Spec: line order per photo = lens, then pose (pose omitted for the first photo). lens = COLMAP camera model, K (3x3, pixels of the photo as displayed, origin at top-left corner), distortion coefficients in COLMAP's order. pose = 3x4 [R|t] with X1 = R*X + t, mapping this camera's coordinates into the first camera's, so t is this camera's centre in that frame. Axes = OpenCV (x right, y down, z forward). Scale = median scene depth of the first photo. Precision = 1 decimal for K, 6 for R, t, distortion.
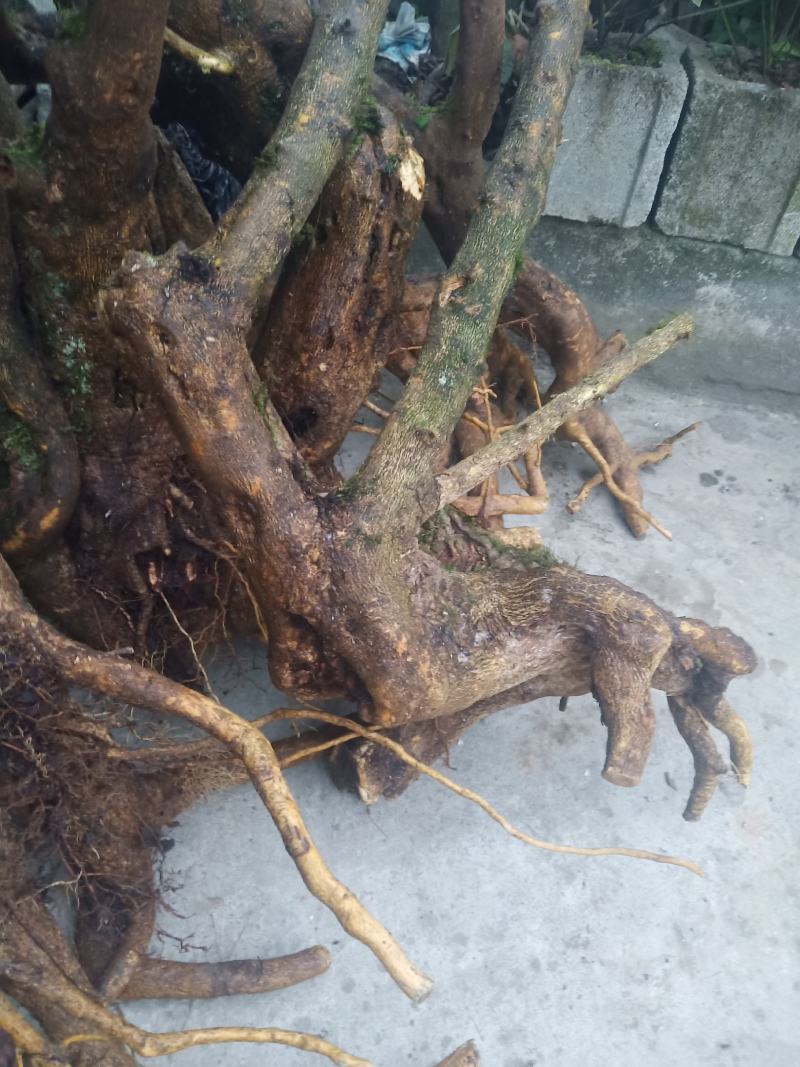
lens RADIAL K [[821.0, 0, 398.2], [0, 821.0, 530.7], [0, 0, 1]] dist [0.023519, -0.049420]
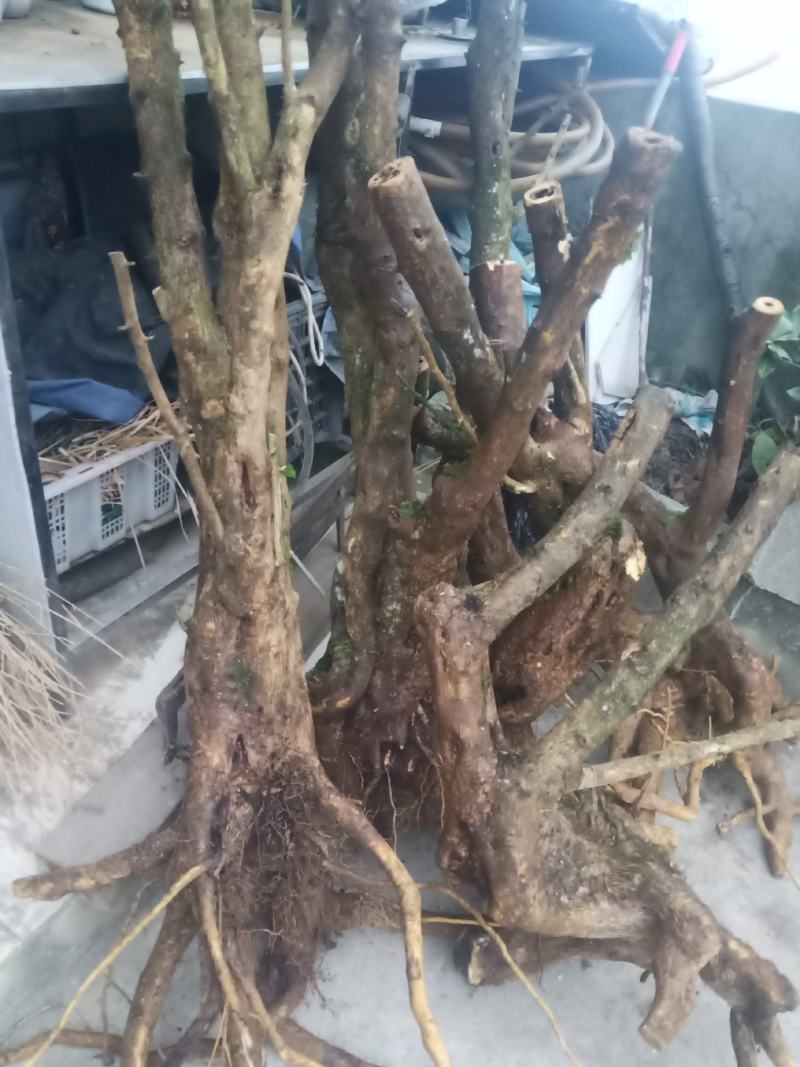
lens RADIAL K [[821.0, 0, 391.1], [0, 821.0, 528.0], [0, 0, 1]] dist [0.023519, -0.049420]
pose [[0.898880, 0.271481, -0.343967, 0.123015], [-0.348838, 0.918386, -0.186759, -0.061734], [0.265193, 0.287862, 0.920222, -0.561988]]
